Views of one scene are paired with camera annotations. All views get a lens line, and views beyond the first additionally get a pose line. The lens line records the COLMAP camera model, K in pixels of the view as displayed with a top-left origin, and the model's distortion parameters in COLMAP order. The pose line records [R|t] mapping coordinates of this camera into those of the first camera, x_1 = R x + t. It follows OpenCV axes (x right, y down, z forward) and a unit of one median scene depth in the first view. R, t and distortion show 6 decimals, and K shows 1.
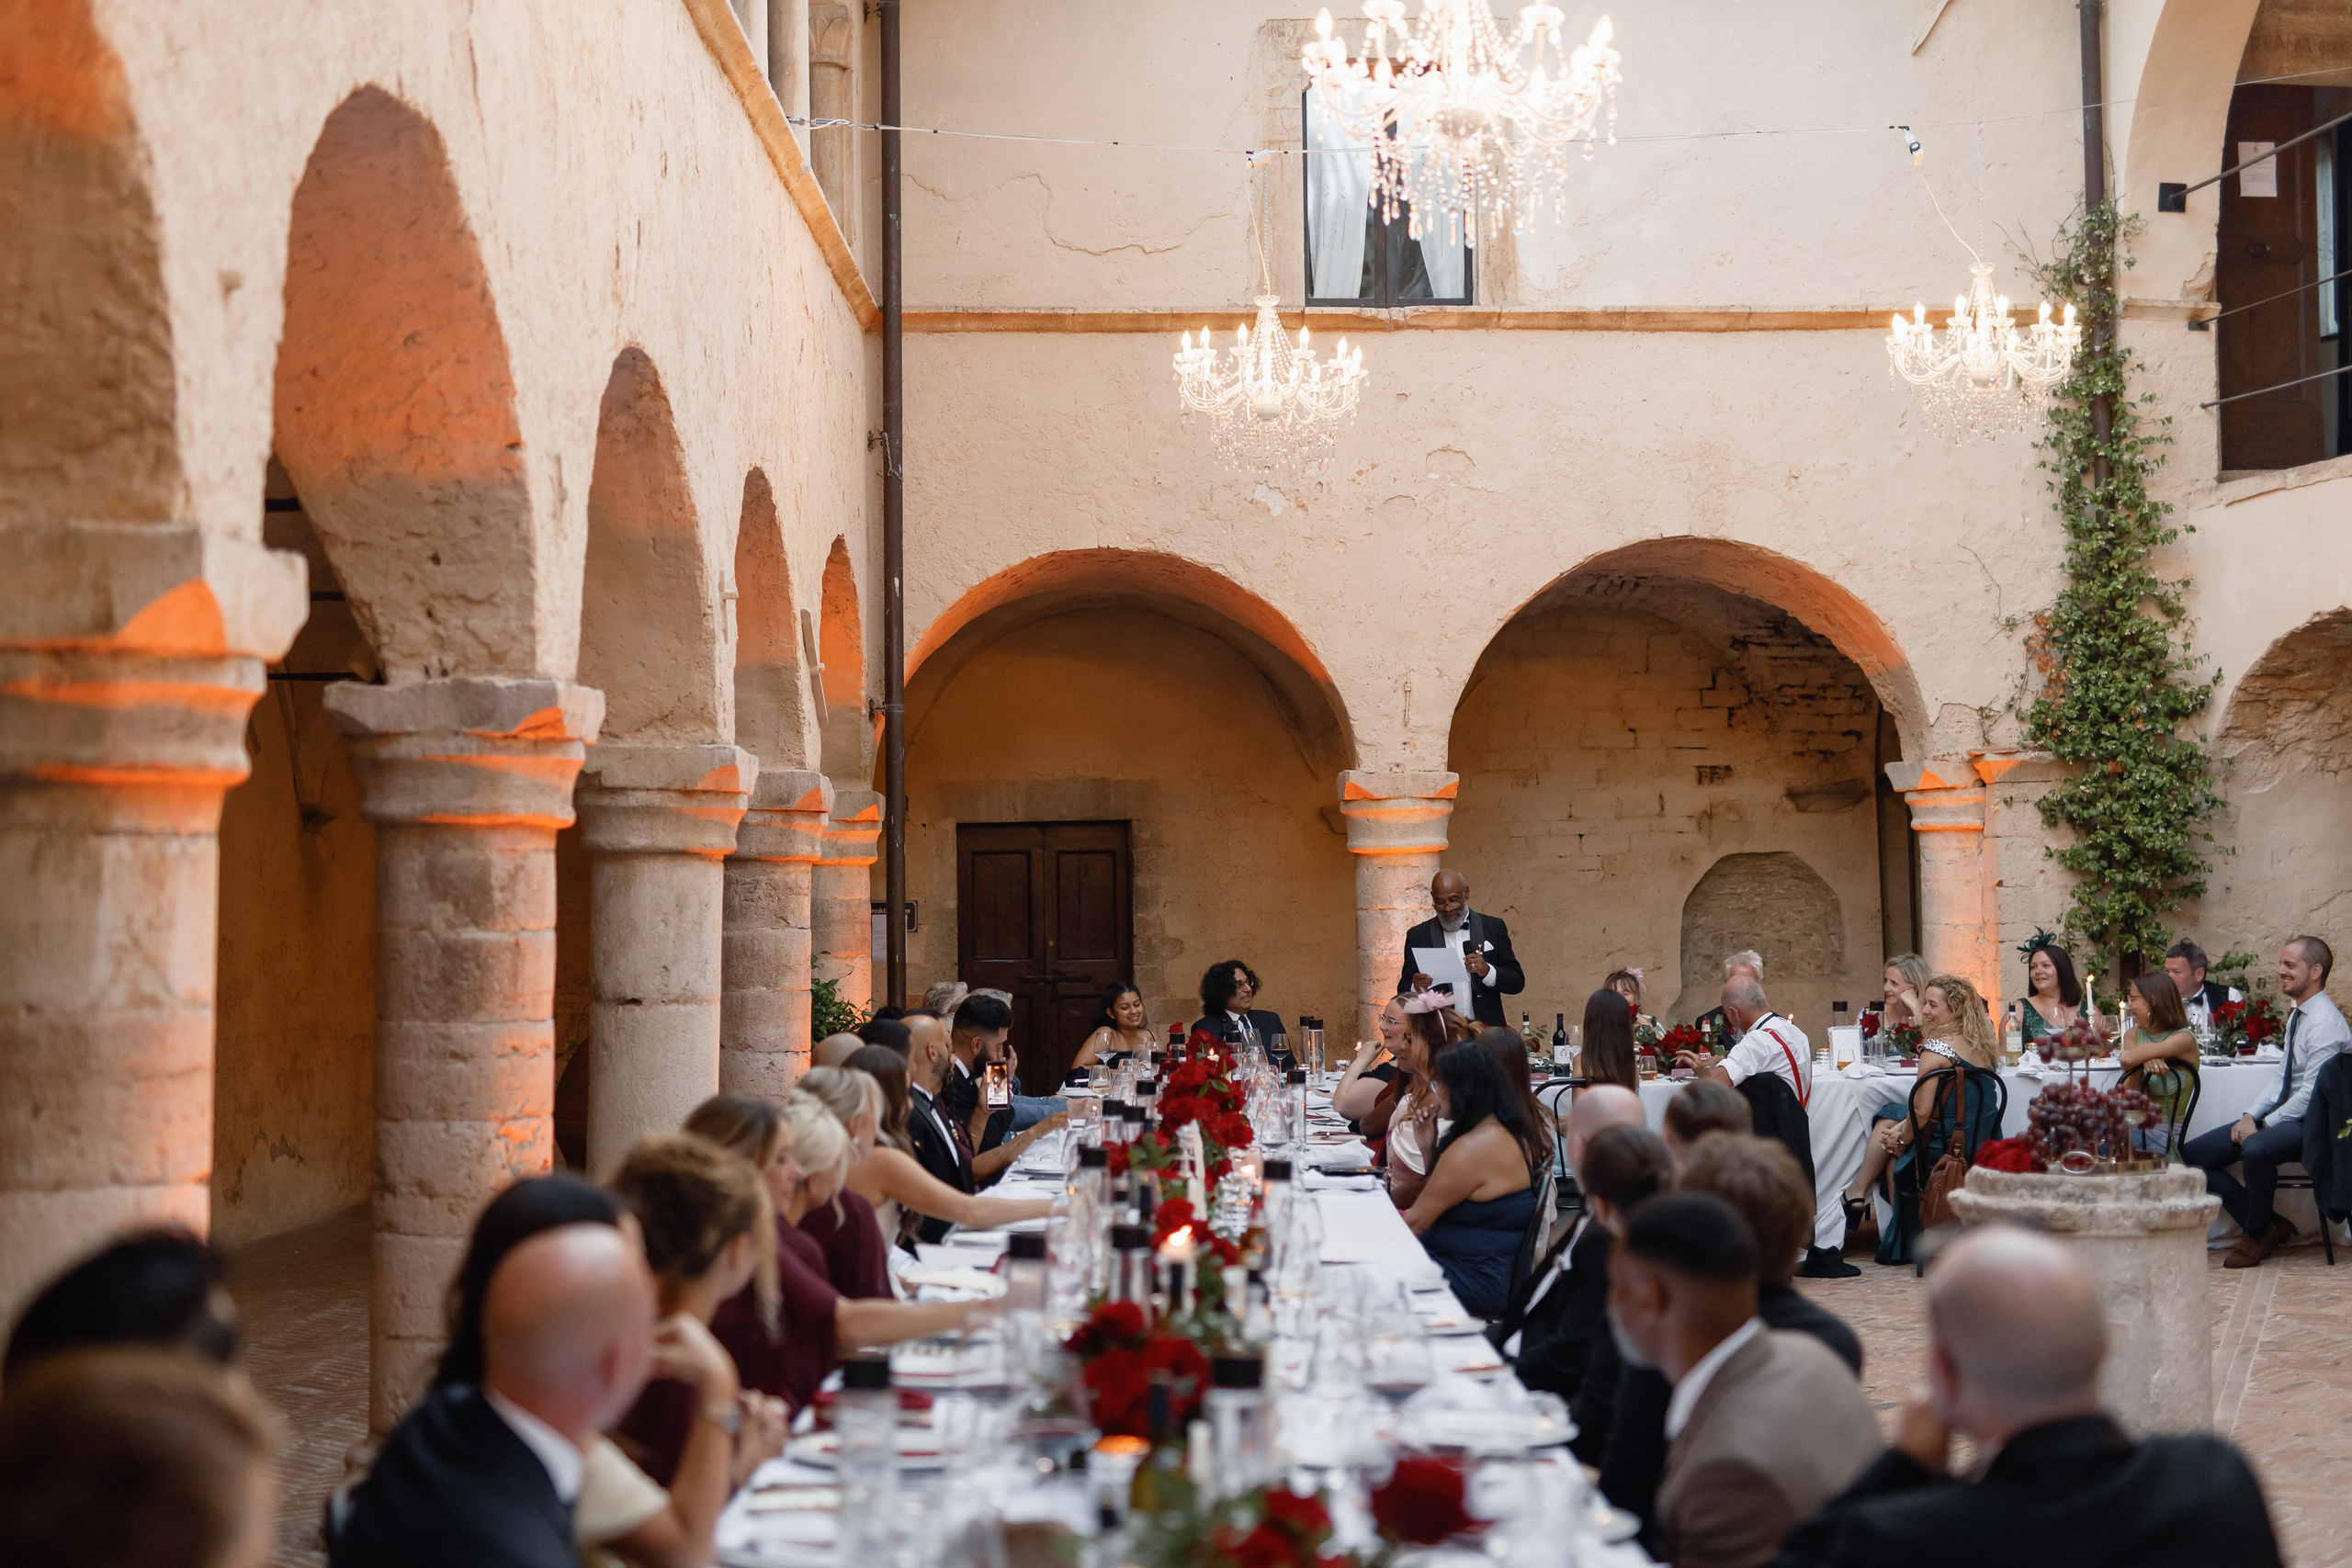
lens RADIAL K [[3775.7, 0, 1175.9], [0, 3775.7, 784.8], [0, 0, 1]] dist [-0.007362, 0.000000]
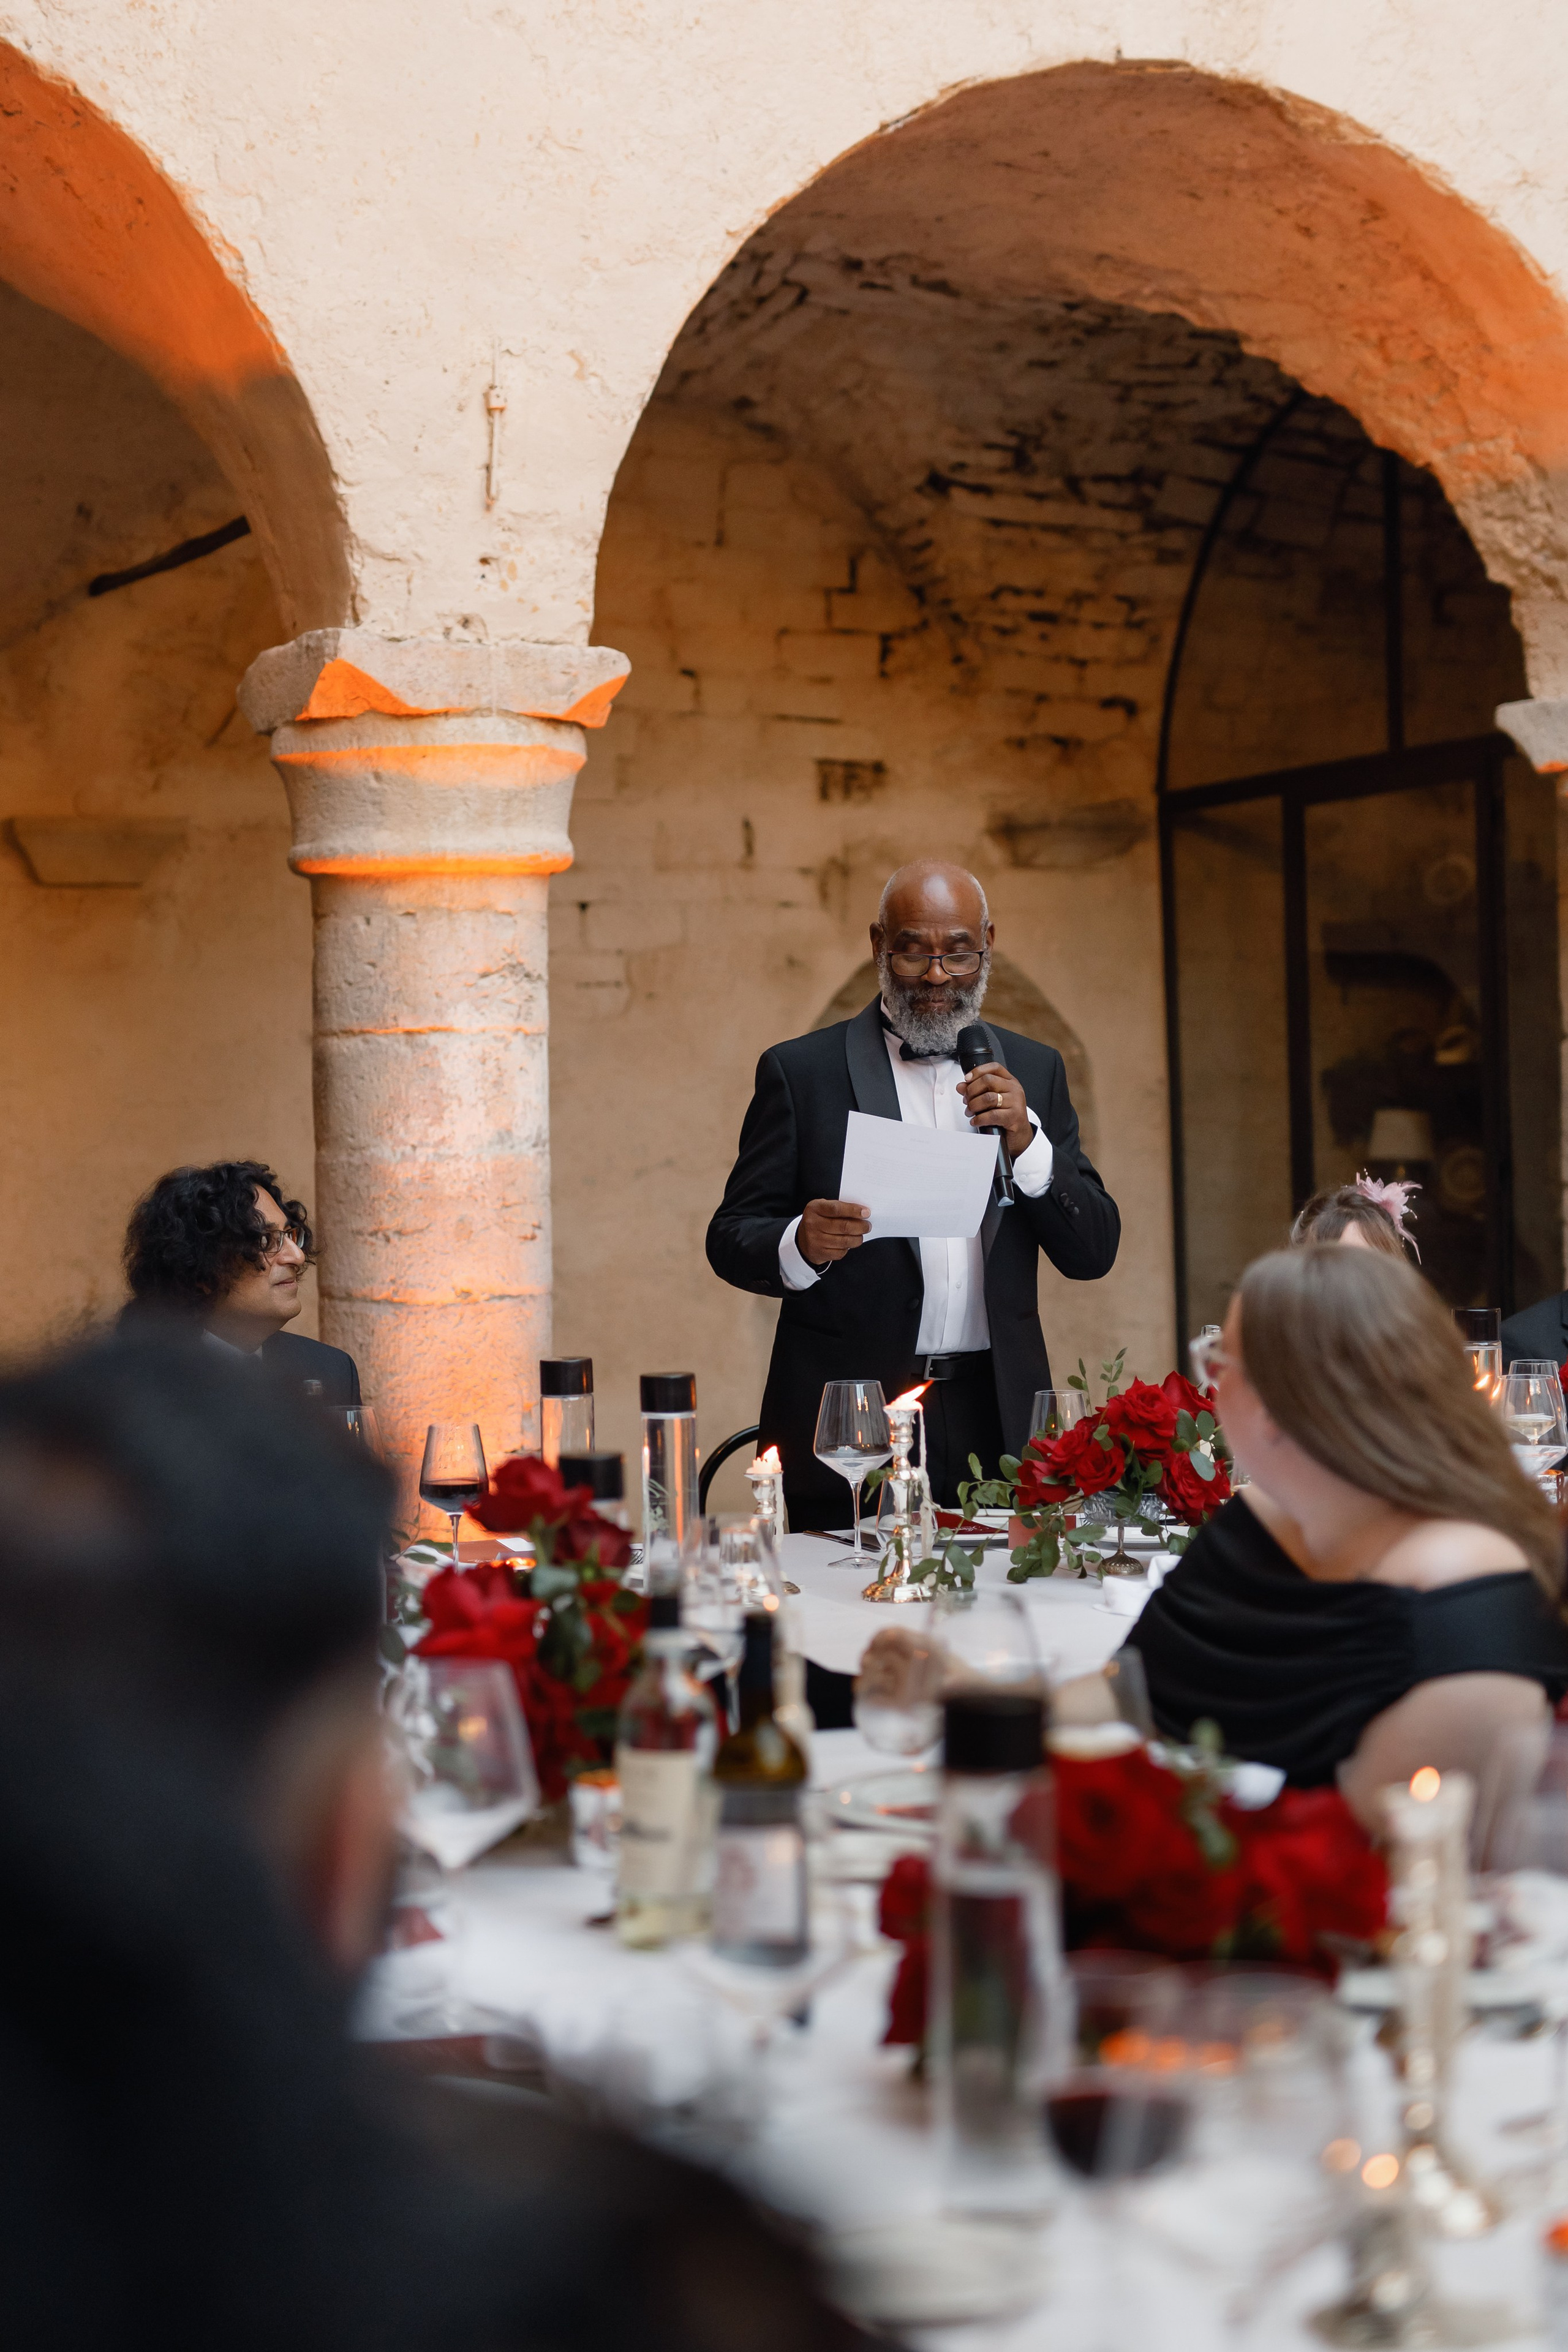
lens RADIAL K [[3776.1, 0, 783.3], [0, 3776.1, 1175.4], [0, 0, 1]] dist [-0.007362, 0.000000]
pose [[0.913023, -0.005964, 0.407865, -0.051517], [-0.006472, 0.999555, 0.029104, 0.031999], [-0.407858, -0.029213, 0.912578, 0.589945]]
